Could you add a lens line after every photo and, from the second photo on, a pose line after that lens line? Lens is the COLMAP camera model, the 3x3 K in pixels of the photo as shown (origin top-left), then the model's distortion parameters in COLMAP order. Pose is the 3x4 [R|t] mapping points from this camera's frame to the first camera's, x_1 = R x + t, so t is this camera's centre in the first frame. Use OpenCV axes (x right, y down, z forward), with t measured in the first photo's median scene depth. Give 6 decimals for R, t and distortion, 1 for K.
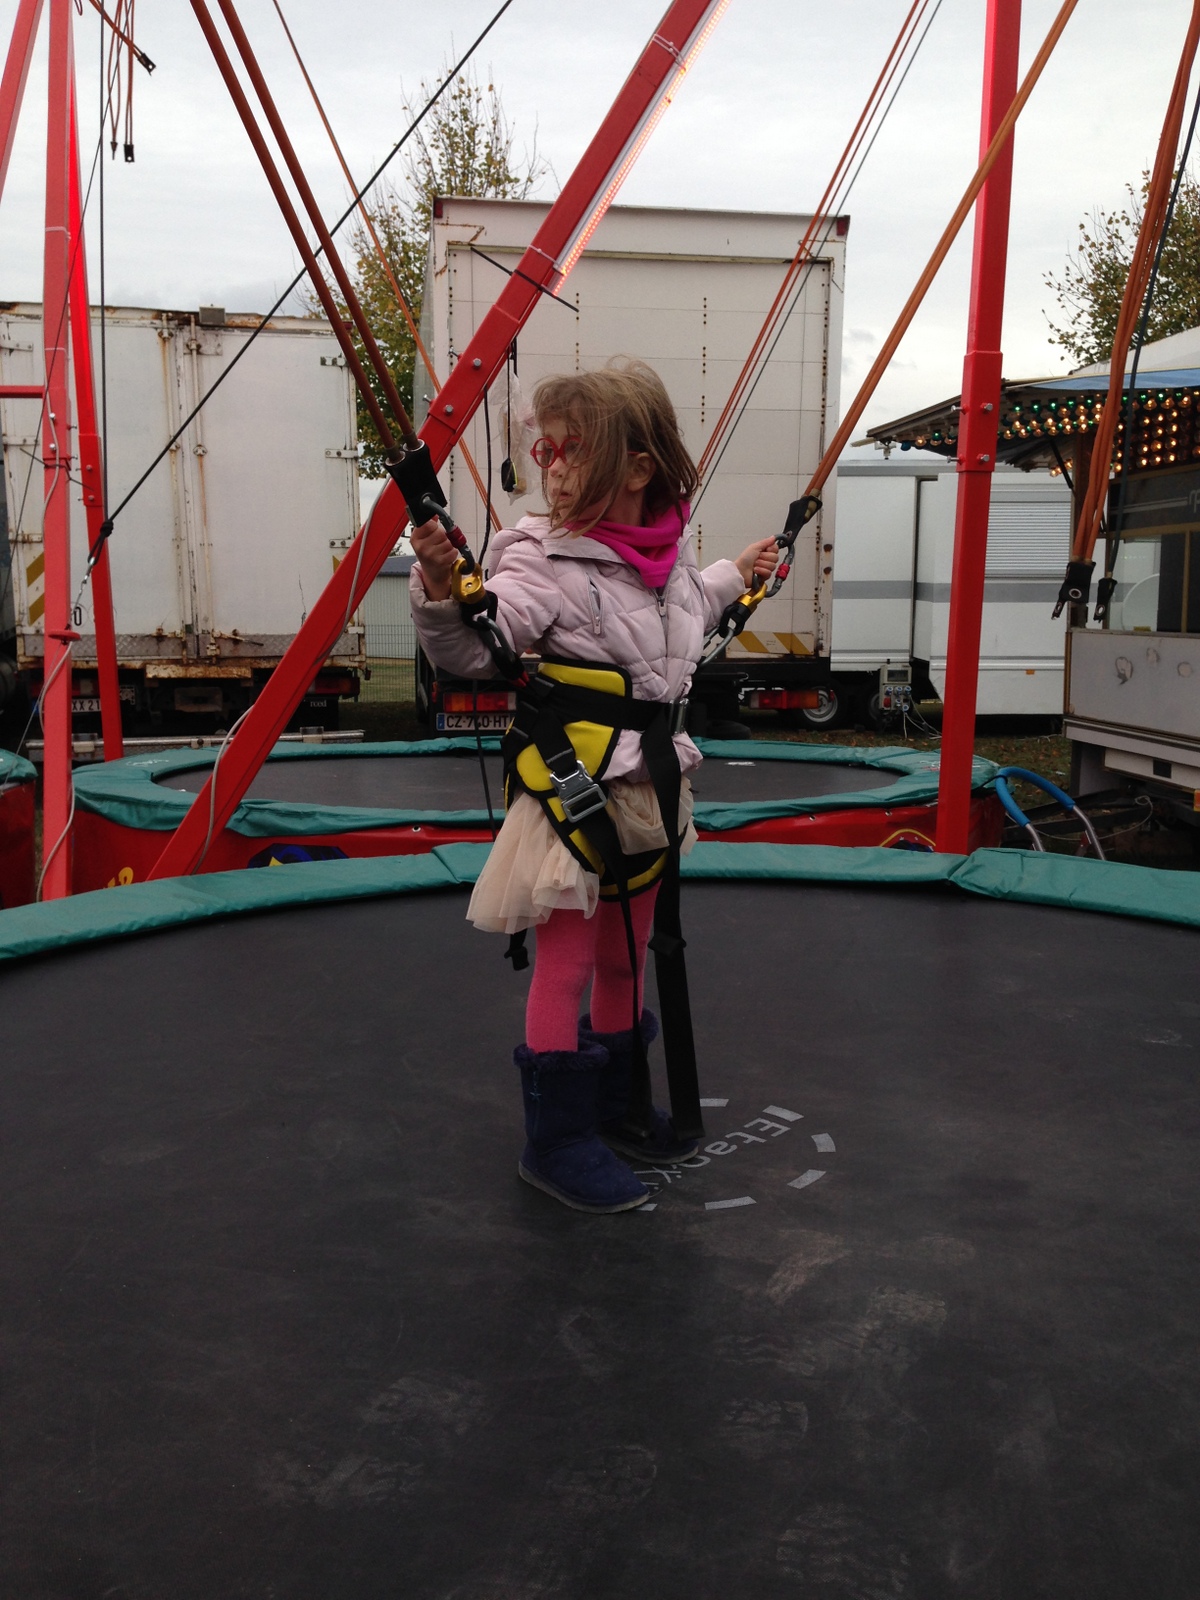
lens RADIAL K [[1524.2, 0, 594.2], [0, 1524.2, 803.1], [0, 0, 1]] dist [0.066183, 0.000000]
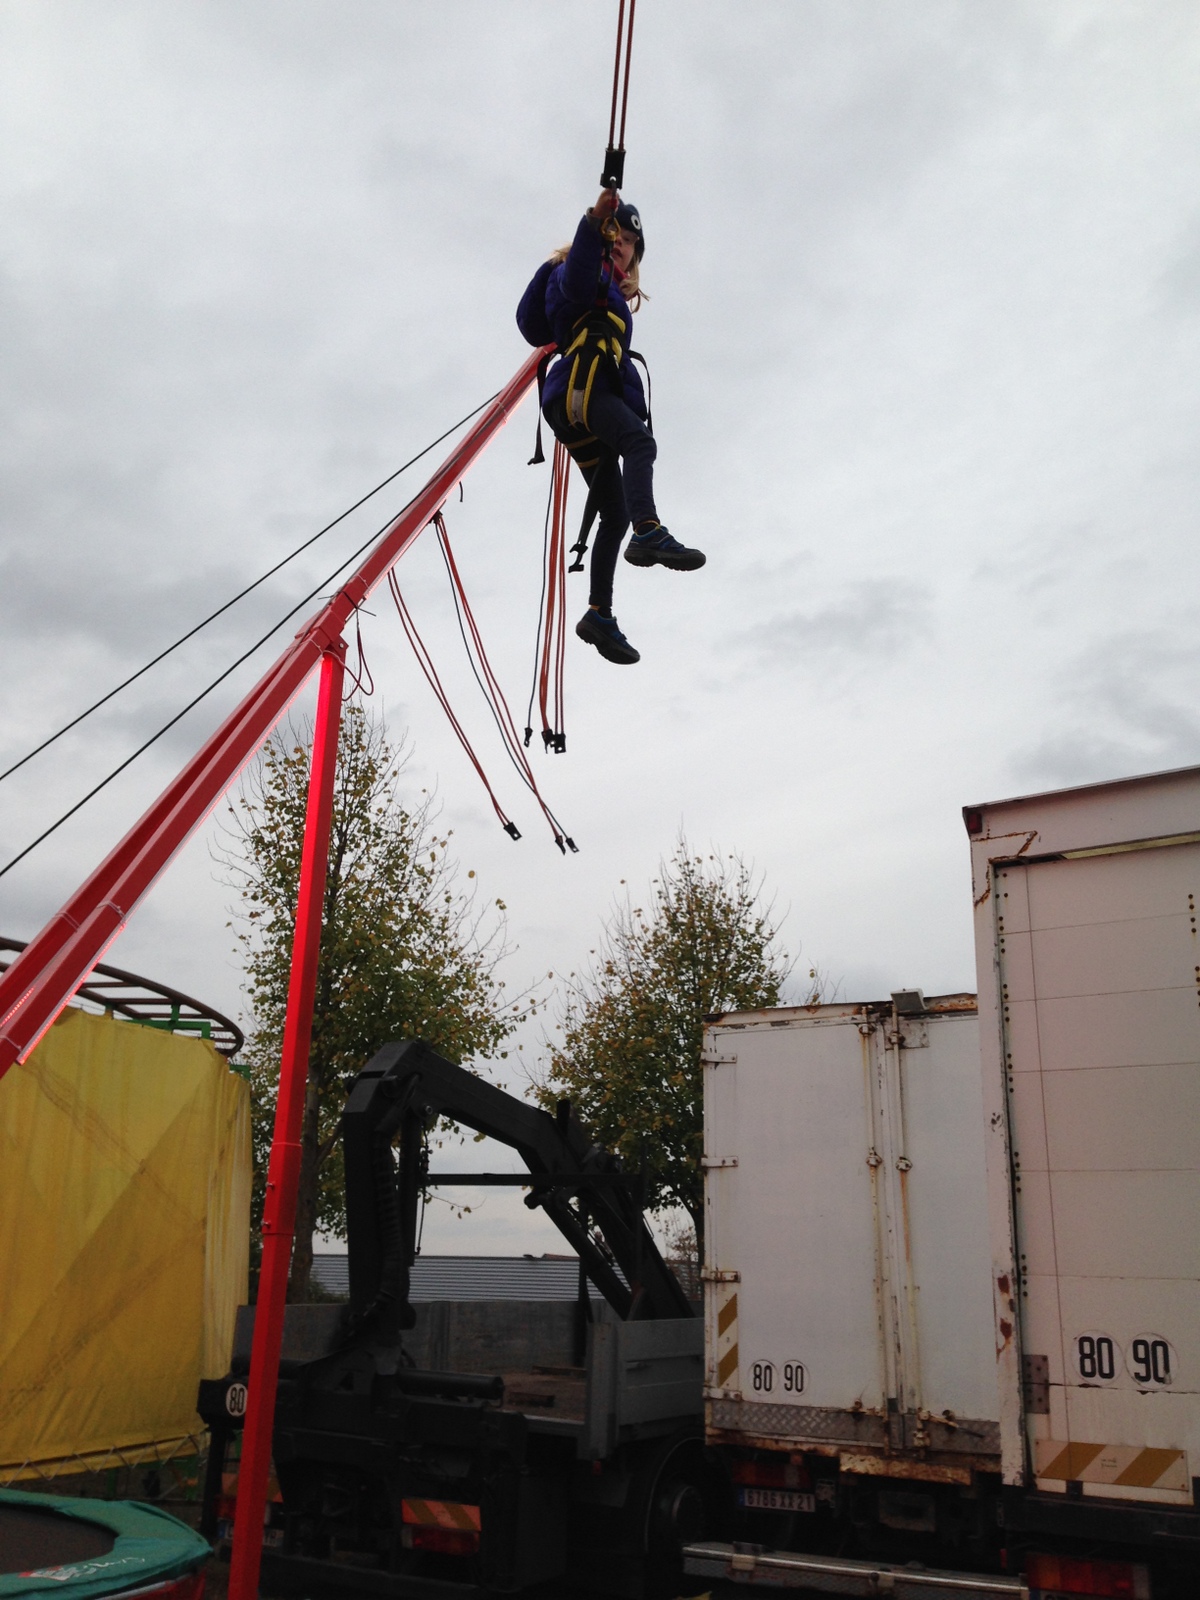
lens RADIAL K [[1524.2, 0, 606.8], [0, 1524.2, 784.1], [0, 0, 1]] dist [0.066183, 0.000000]
pose [[0.686890, -0.212547, -0.694986, 0.234329], [-0.137044, 0.901243, -0.411073, -0.058049], [0.713723, 0.377605, 0.589926, 0.340782]]
